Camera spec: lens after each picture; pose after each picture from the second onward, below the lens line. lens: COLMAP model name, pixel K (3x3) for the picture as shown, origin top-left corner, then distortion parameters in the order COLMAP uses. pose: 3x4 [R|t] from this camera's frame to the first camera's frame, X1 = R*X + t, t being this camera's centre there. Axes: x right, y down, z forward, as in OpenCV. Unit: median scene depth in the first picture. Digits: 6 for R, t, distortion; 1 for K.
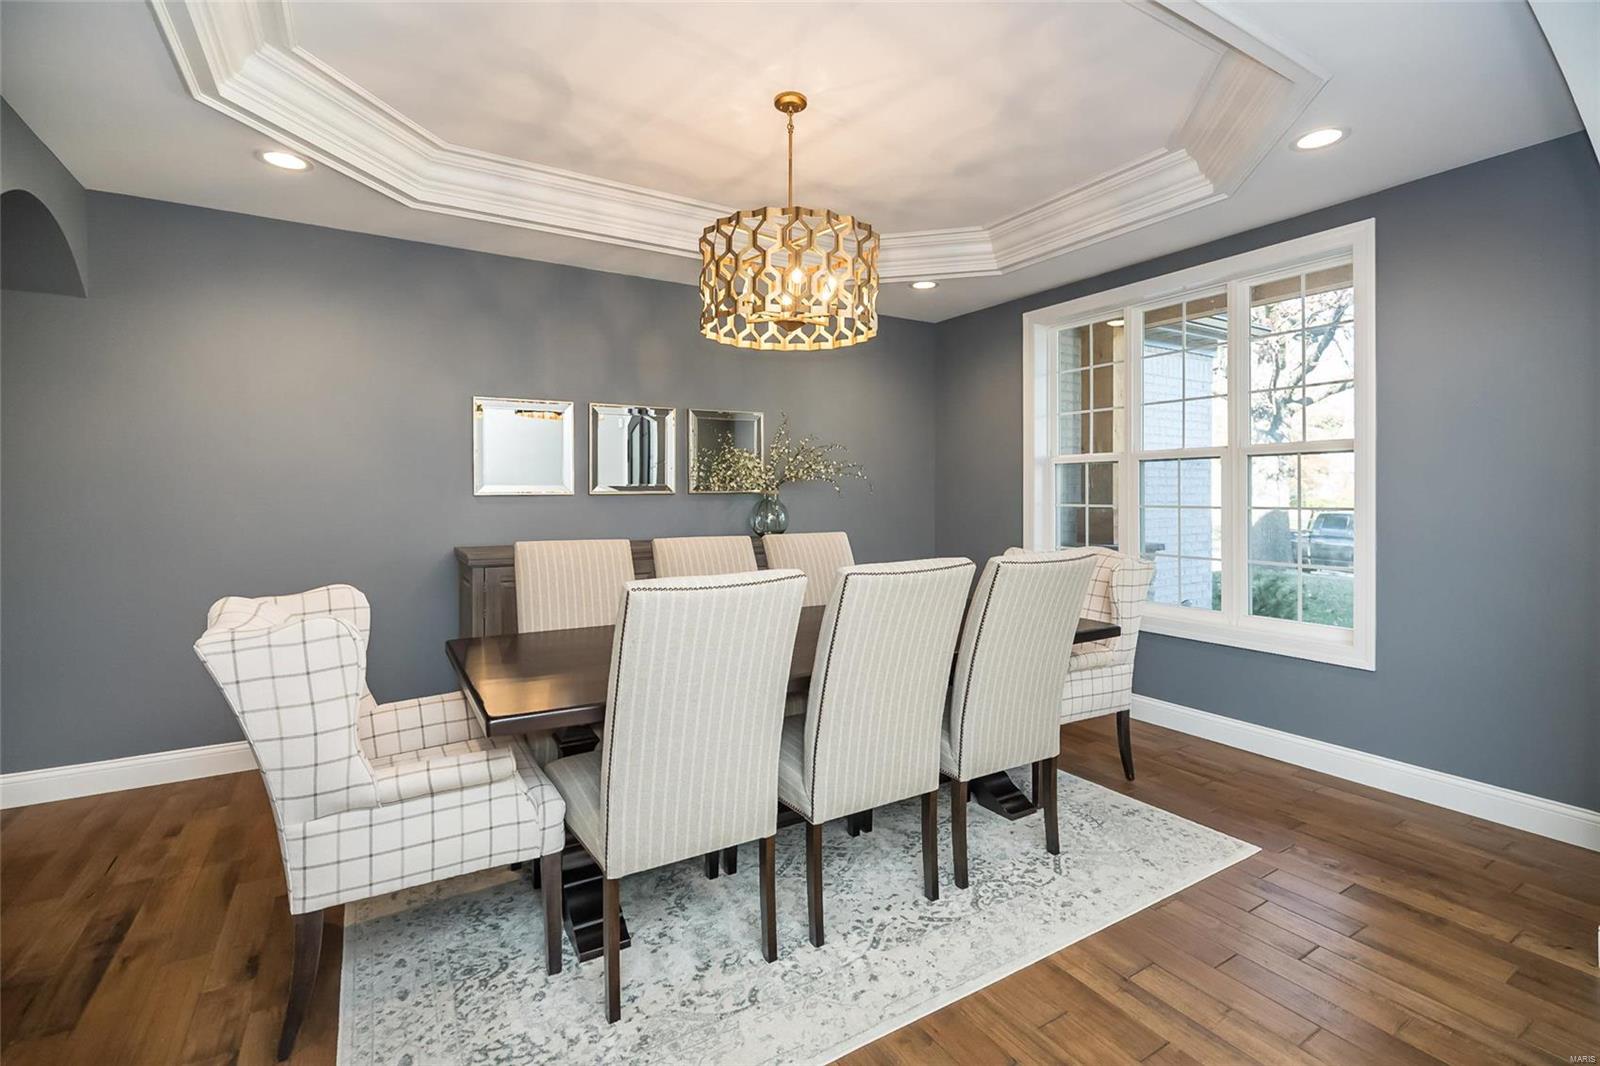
lens RADIAL K [[721.7, 0, 805.8], [0, 721.7, 497.7], [0, 0, 1]] dist [-0.001354, 0.000026]
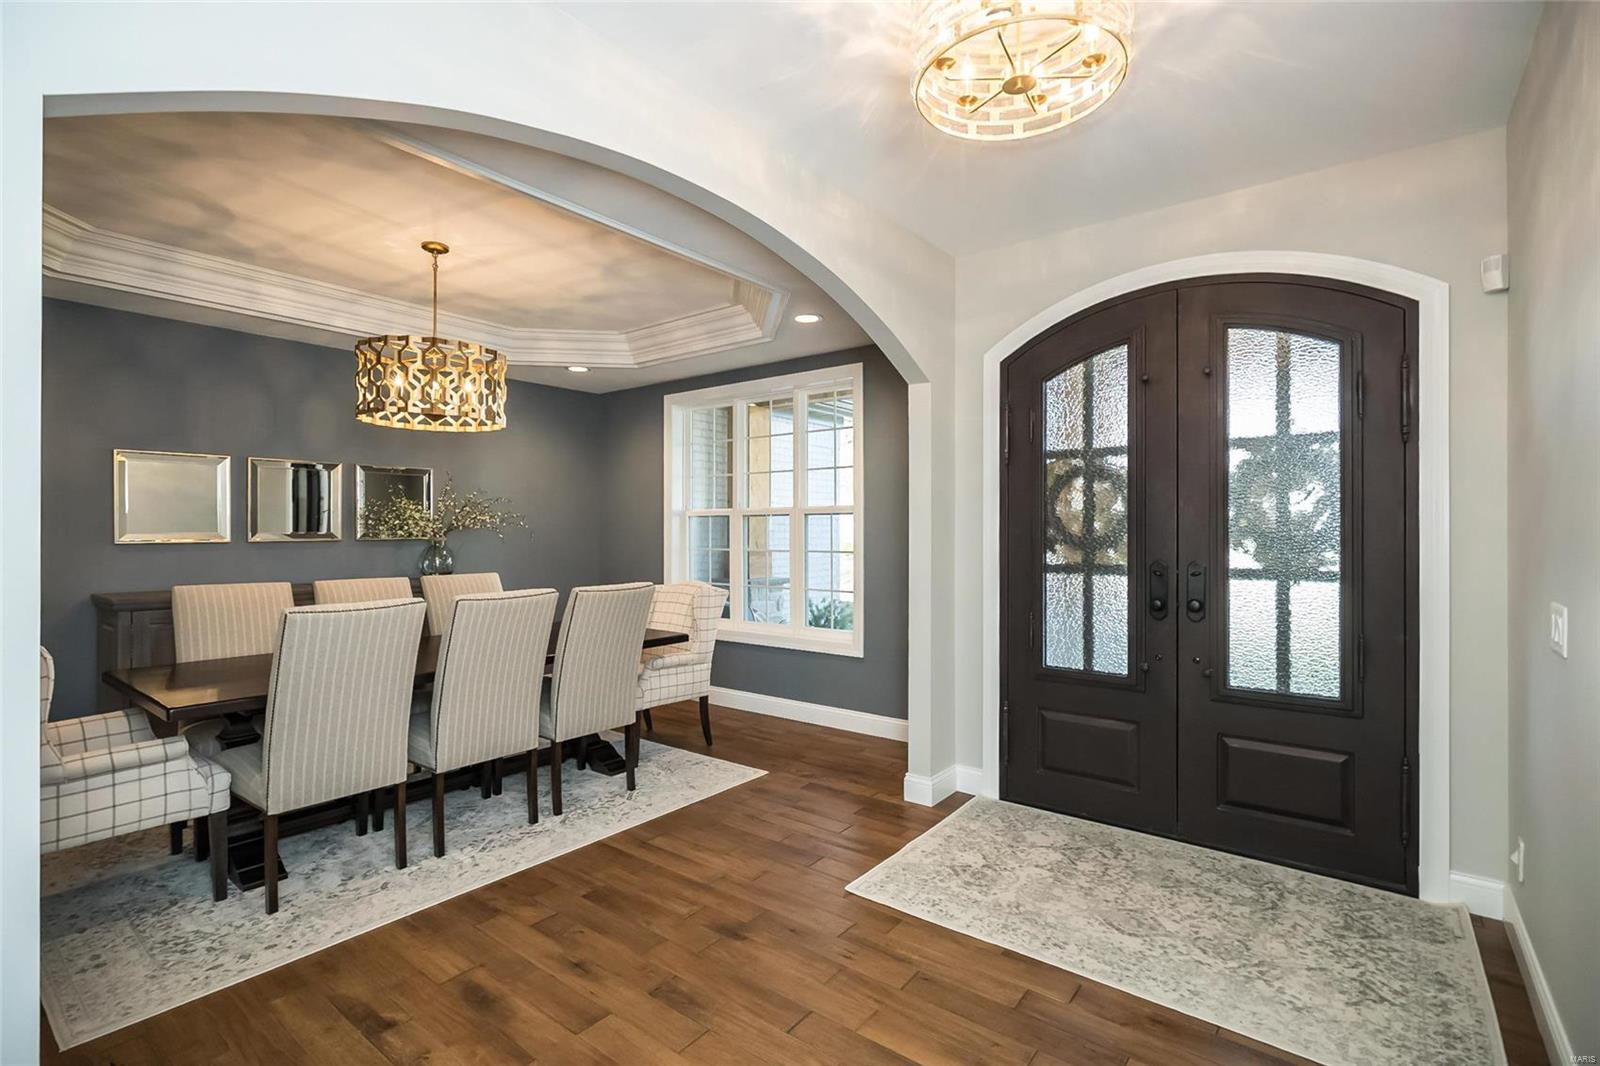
lens RADIAL K [[738.9, 0, 800.0], [0, 738.9, 533.0], [0, 0, 1]] dist [0.004205, 0.000886]
pose [[0.936942, 0.002216, 0.349479, 0.138698], [-0.000384, 0.999986, -0.005311, -0.020181], [-0.349486, 0.004842, 0.936929, -0.523431]]
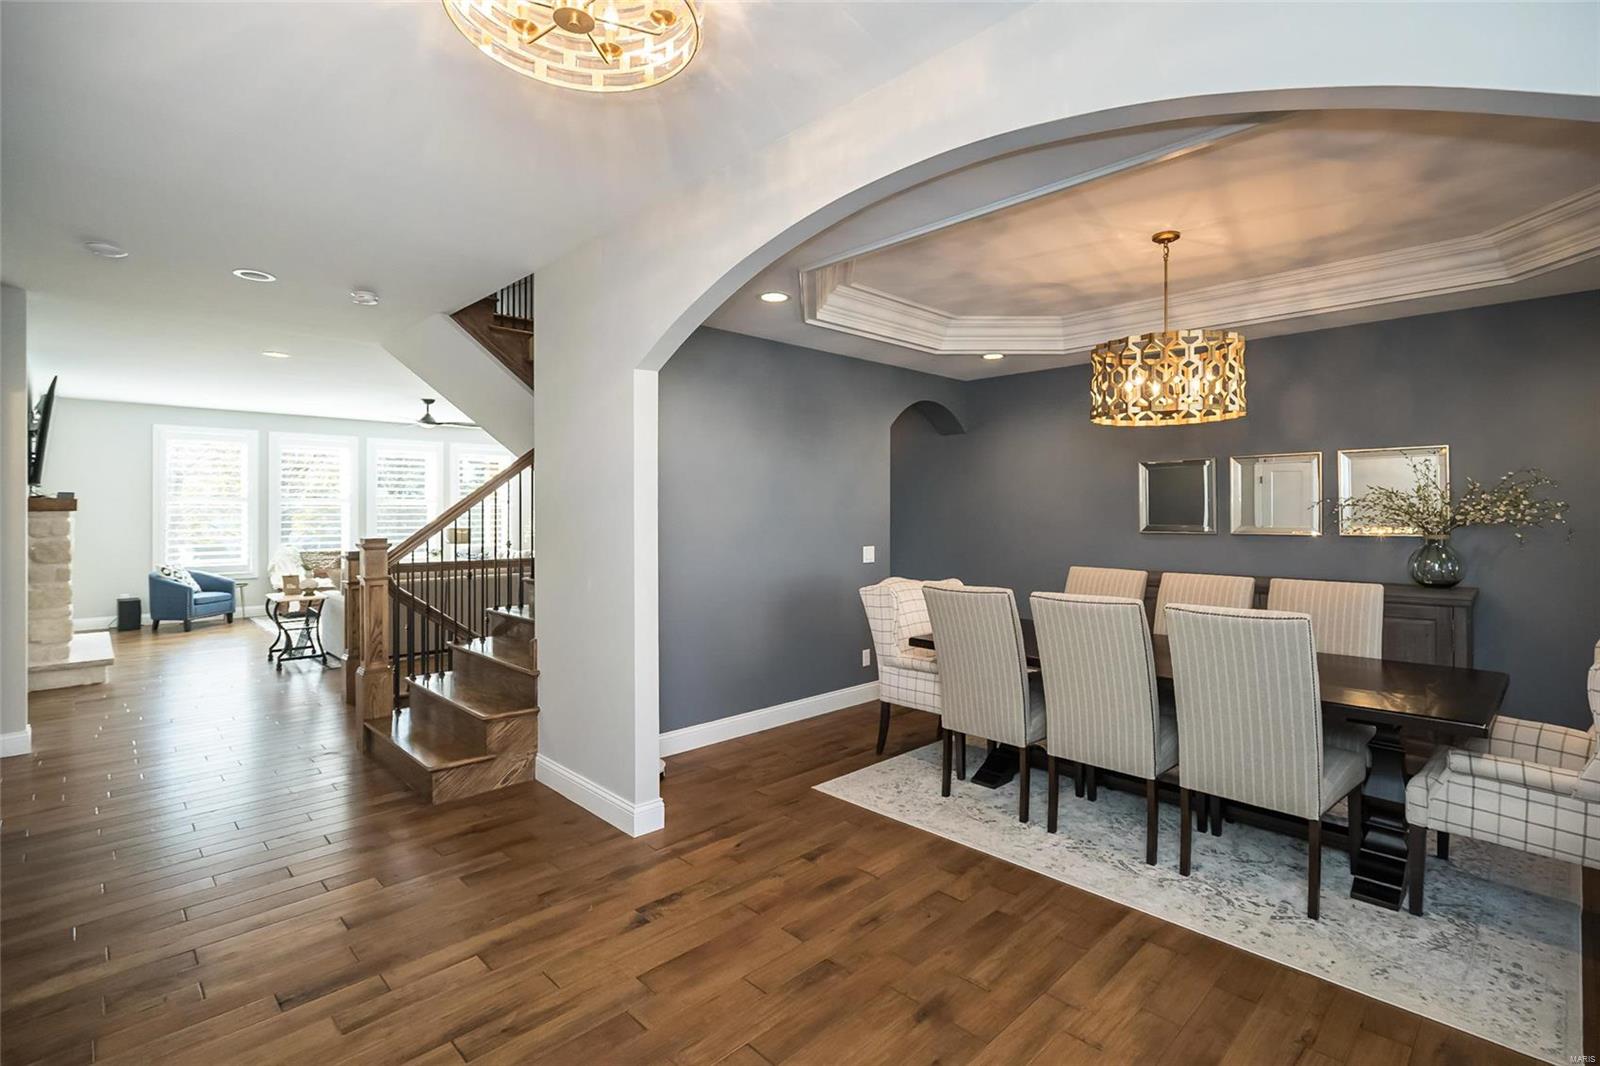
lens RADIAL K [[757.2, 0, 821.4], [0, 757.2, 495.4], [0, 0, 1]] dist [0.000811, 0.000234]
pose [[0.236151, -0.019989, -0.971511, 1.195393], [-0.011257, 0.999665, -0.023305, -0.050222], [0.971651, 0.016440, 0.235846, 0.096668]]
